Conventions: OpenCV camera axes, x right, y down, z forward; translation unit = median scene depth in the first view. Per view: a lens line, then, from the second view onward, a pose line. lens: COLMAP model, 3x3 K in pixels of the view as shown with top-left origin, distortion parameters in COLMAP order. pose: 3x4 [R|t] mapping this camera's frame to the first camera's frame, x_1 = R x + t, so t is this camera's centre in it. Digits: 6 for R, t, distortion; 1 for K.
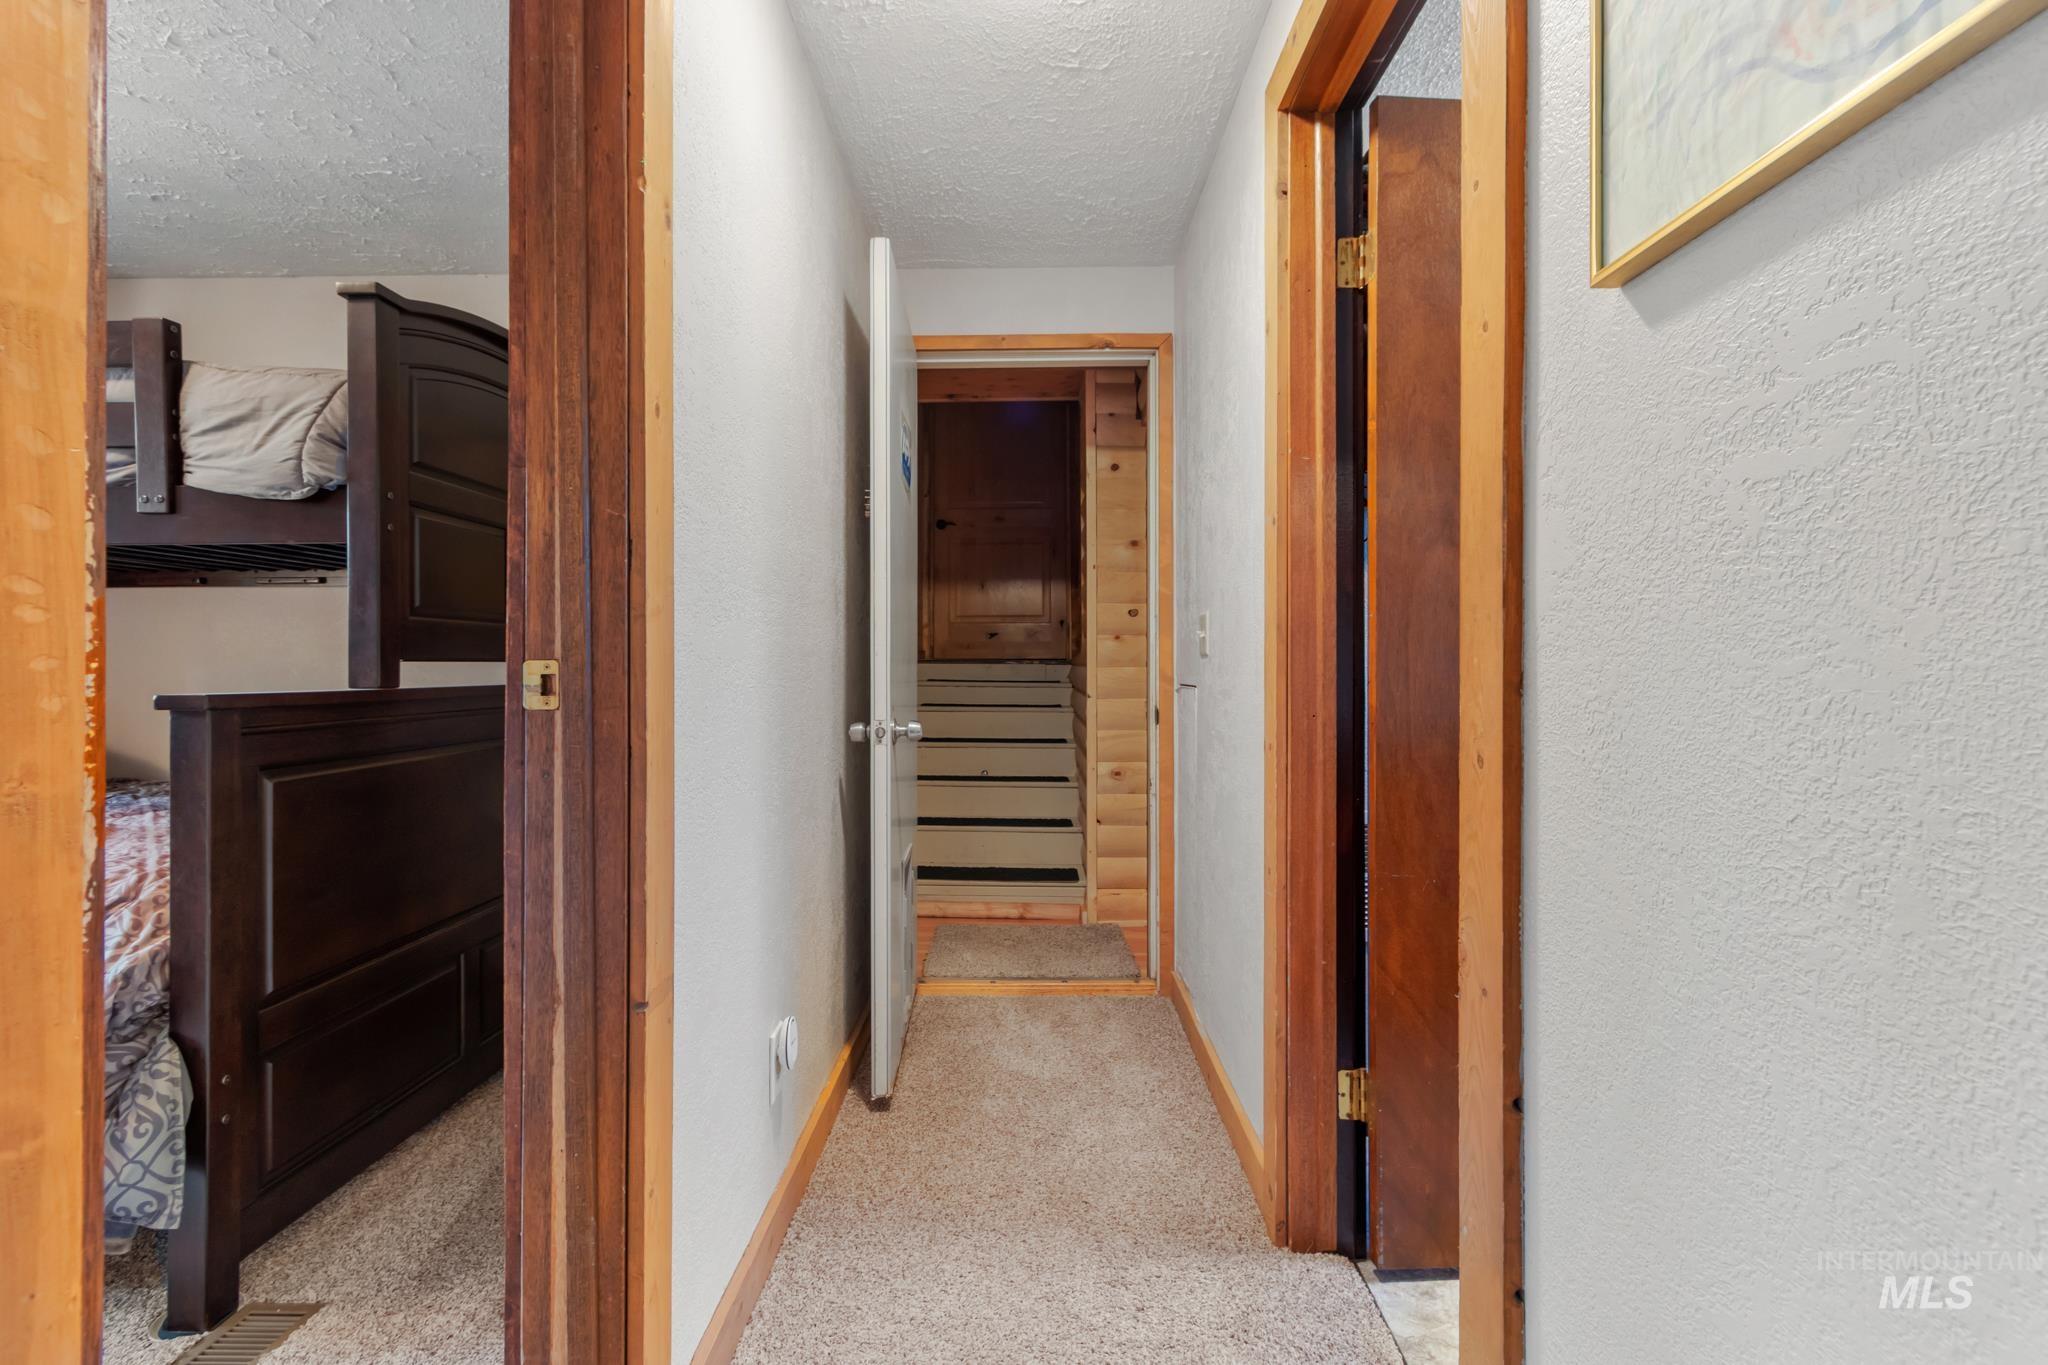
lens RADIAL K [[938.8, 0, 1016.1], [0, 938.8, 679.9], [0, 0, 1]] dist [0.002320, -0.000247]
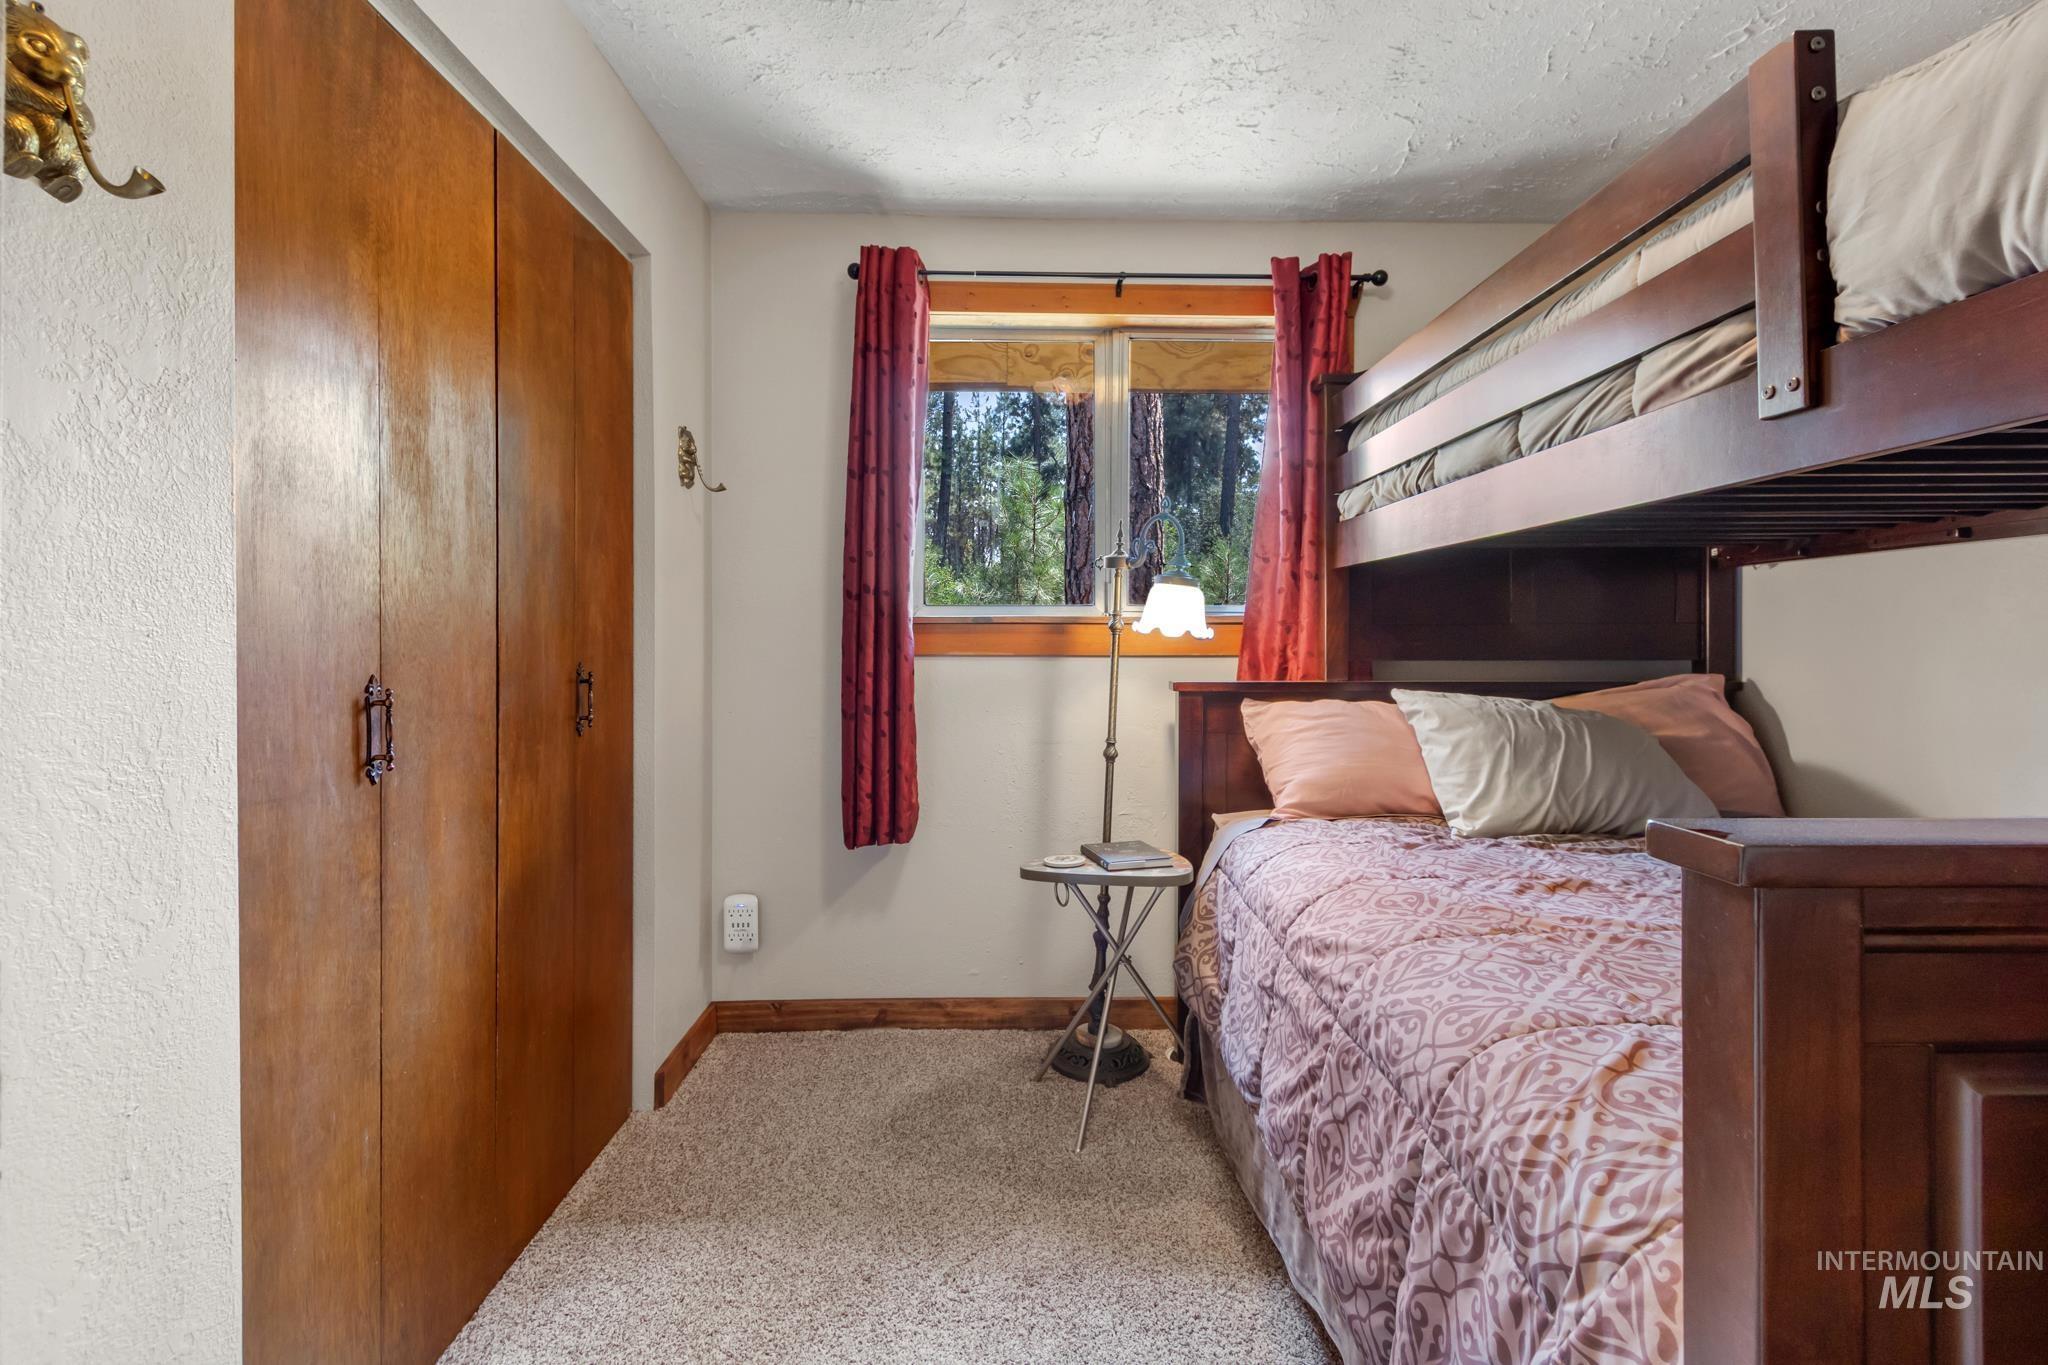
lens RADIAL K [[938.8, 0, 1011.6], [0, 938.8, 638.9], [0, 0, 1]] dist [0.002320, -0.000247]
pose [[0.034087, 0.001736, -0.999417, -0.392785], [-0.007790, 0.999969, 0.001472, -0.045691], [0.999389, 0.007735, 0.034100, 0.540120]]
